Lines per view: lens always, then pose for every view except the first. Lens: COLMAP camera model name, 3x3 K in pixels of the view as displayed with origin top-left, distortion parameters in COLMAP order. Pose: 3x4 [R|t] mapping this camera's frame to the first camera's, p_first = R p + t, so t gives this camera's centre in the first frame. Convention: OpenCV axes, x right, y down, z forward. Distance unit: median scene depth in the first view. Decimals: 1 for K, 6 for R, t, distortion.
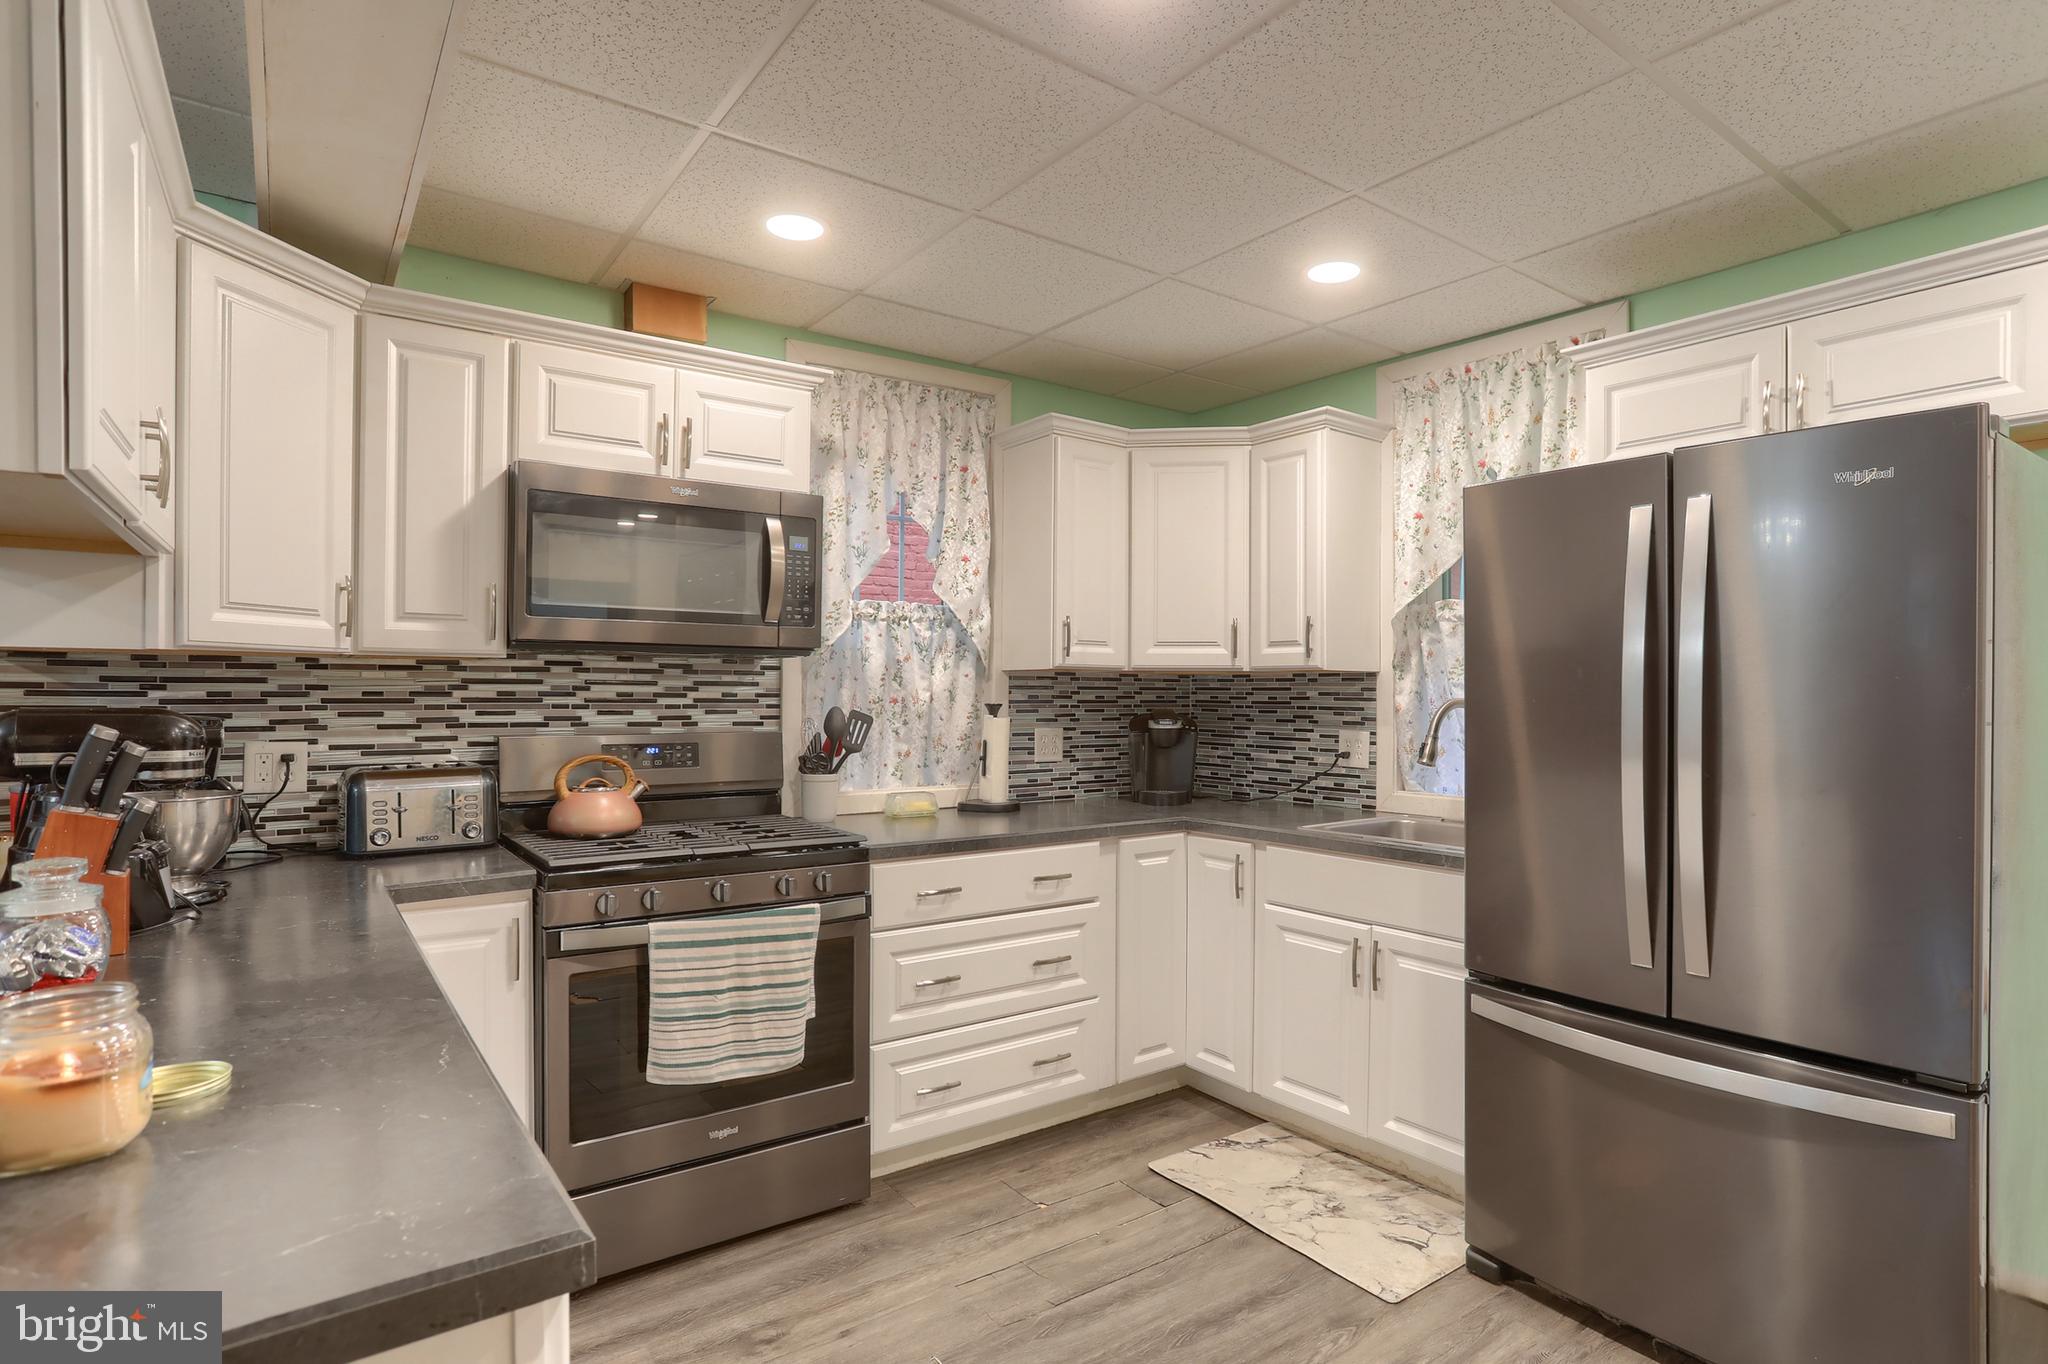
lens RADIAL K [[1062.4, 0, 1059.8], [0, 1062.4, 696.2], [0, 0, 1]] dist [-0.072704, 0.053673]
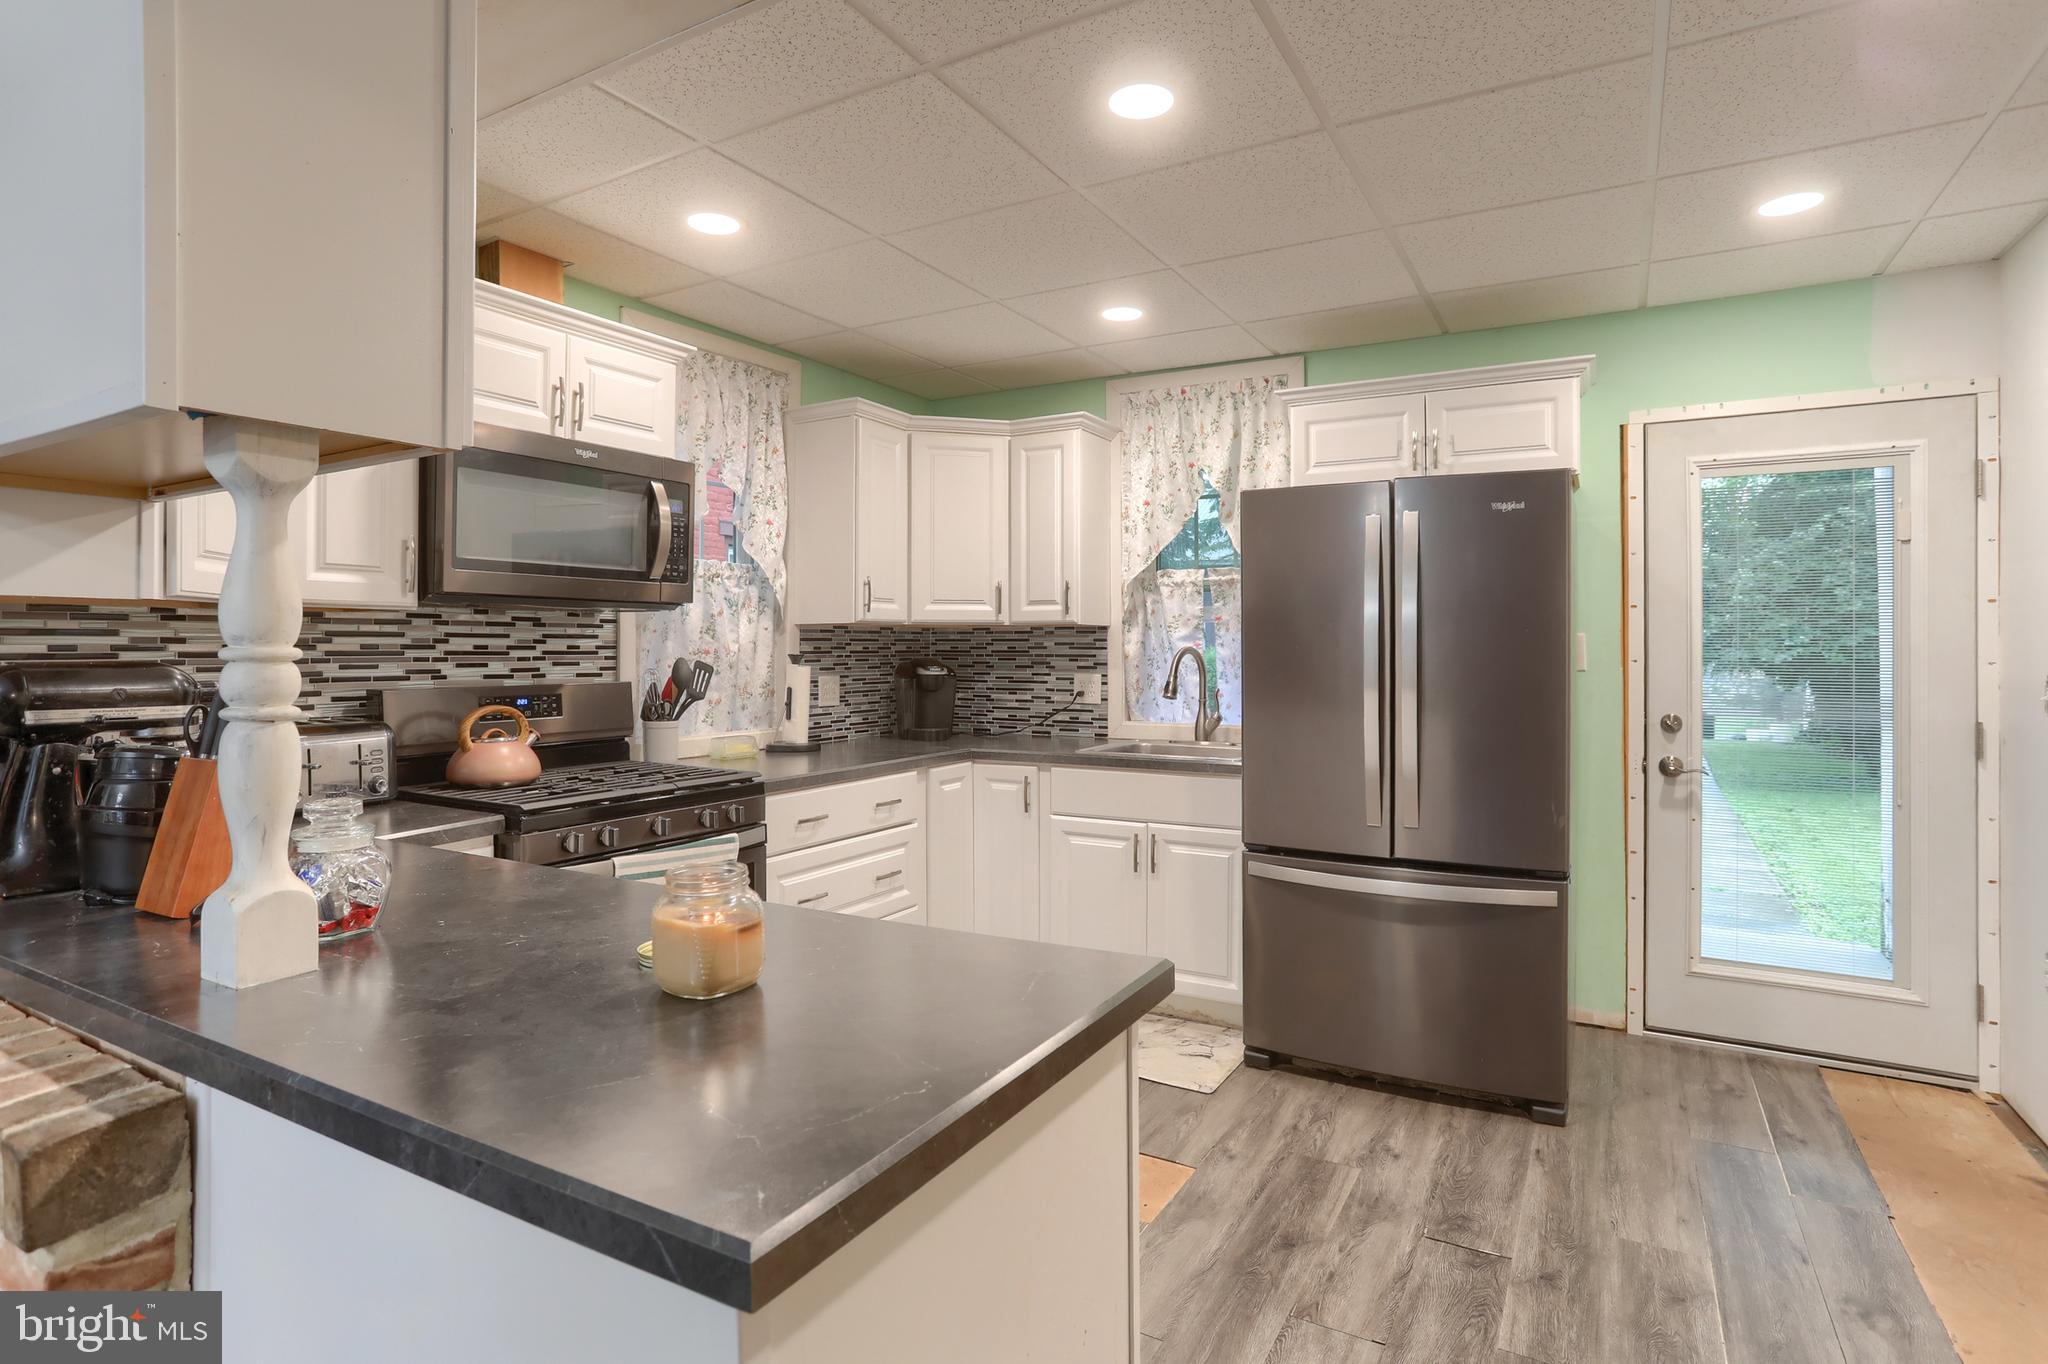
lens RADIAL K [[1031.4, 0, 1030.9], [0, 1031.4, 645.9], [0, 0, 1]] dist [-0.069184, 0.049140]
pose [[0.921369, -0.005274, 0.388653, -0.279325], [0.006406, 0.999978, -0.001618, 0.001974], [-0.388636, 0.003981, 0.921383, -0.090351]]
